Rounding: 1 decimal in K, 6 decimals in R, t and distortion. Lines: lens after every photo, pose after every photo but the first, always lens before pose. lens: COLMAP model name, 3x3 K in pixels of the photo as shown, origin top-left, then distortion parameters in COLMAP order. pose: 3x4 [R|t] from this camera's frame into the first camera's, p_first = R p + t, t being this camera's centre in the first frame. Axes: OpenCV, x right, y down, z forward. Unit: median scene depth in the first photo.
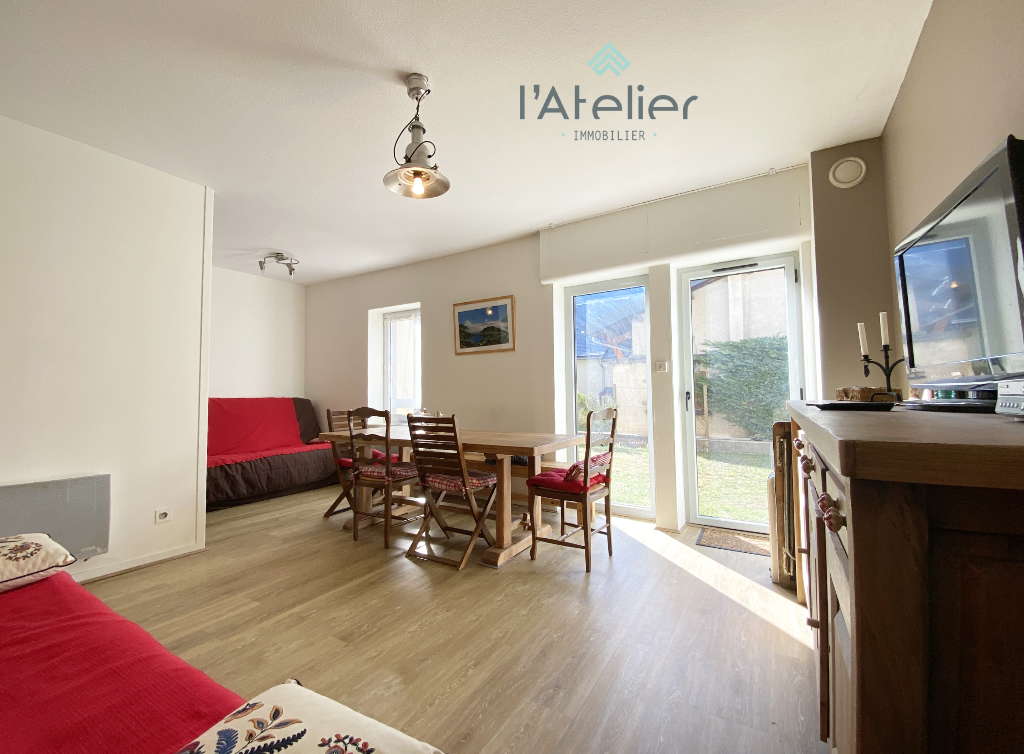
lens RADIAL K [[438.0, 0, 509.8], [0, 438.0, 373.0], [0, 0, 1]] dist [0.000142, 0.000002]
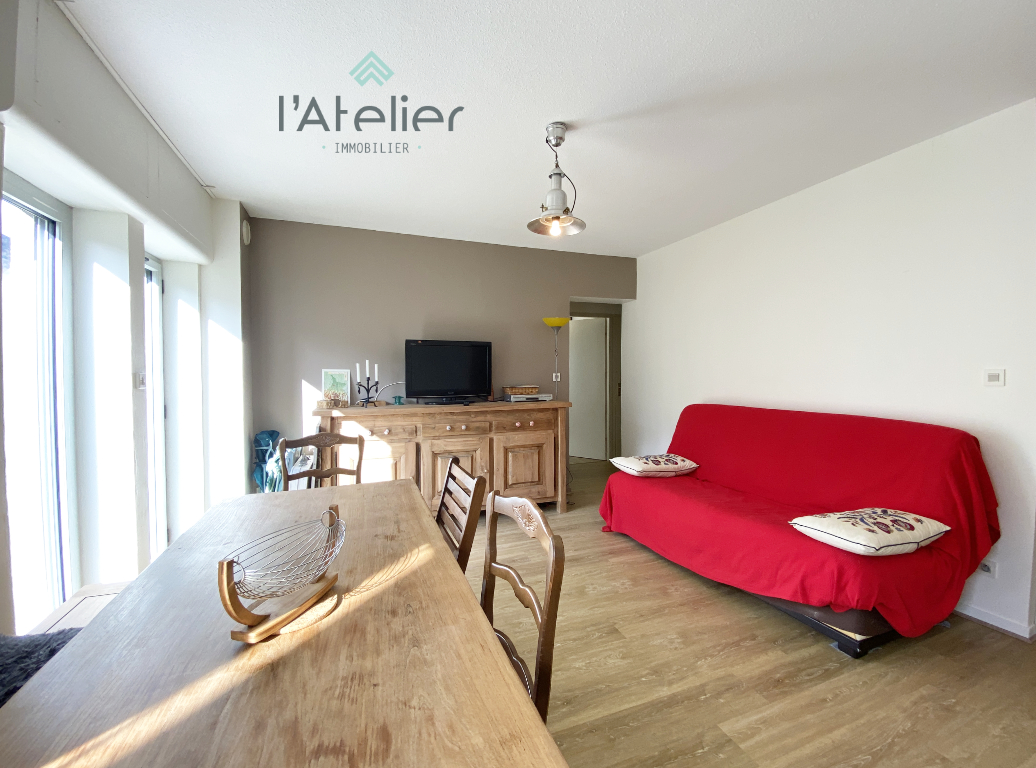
lens RADIAL K [[427.4, 0, 516.8], [0, 427.4, 380.4], [0, 0, 1]] dist [0.011247, -0.001527]
pose [[-0.791696, 0.000891, 0.610915, -0.822150], [-0.015494, 0.999648, -0.021537, -0.017857], [-0.610719, -0.026516, -0.791403, 1.973844]]
